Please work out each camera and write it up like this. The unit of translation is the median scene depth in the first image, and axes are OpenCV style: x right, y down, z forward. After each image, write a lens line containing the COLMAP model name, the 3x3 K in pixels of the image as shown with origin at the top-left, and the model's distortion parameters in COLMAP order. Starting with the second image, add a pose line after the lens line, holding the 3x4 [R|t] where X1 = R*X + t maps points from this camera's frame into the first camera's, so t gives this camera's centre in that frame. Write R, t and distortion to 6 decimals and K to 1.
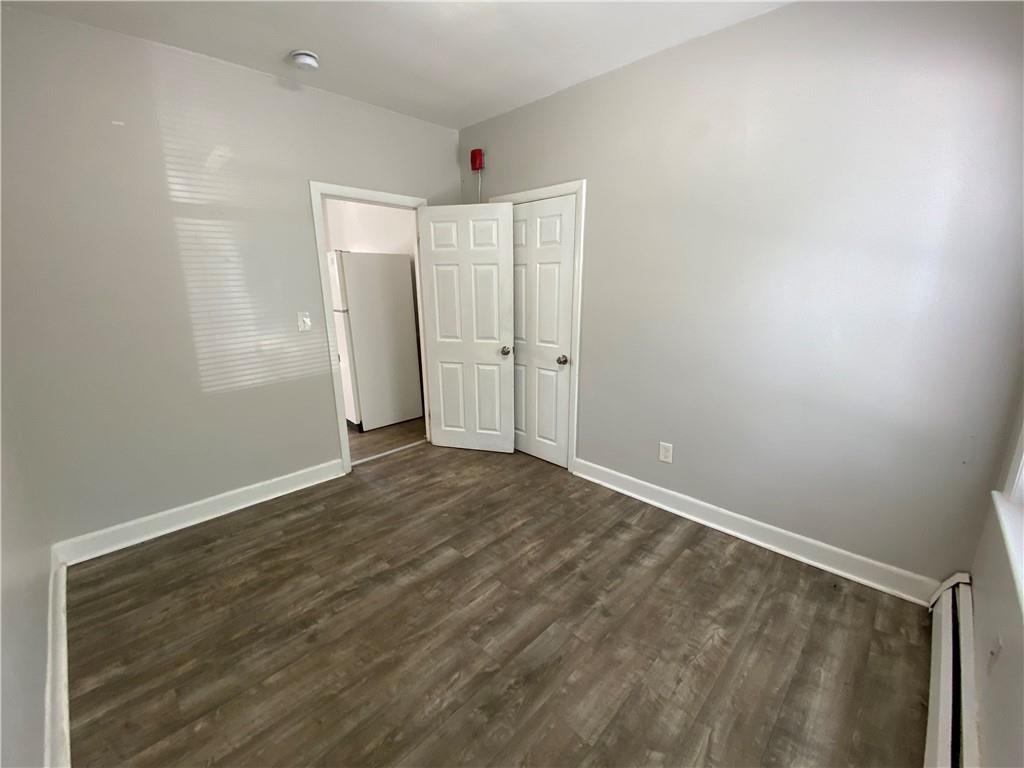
lens RADIAL K [[414.8, 0, 510.8], [0, 414.8, 382.0], [0, 0, 1]] dist [0.044973, -0.035840]
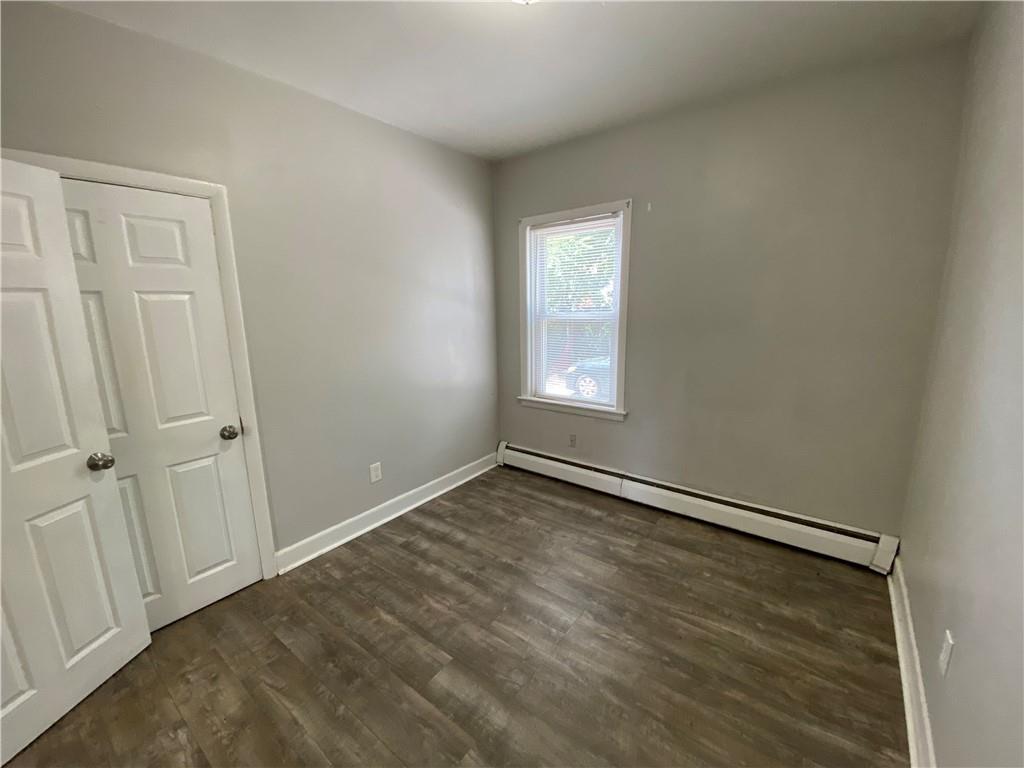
lens RADIAL K [[414.8, 0, 510.8], [0, 414.8, 382.0], [0, 0, 1]] dist [0.044973, -0.035840]
pose [[-0.119454, -0.173710, 0.977525, -0.809954], [0.253125, 0.946710, 0.199166, -0.211665], [-0.960030, 0.271227, -0.069118, 0.802892]]
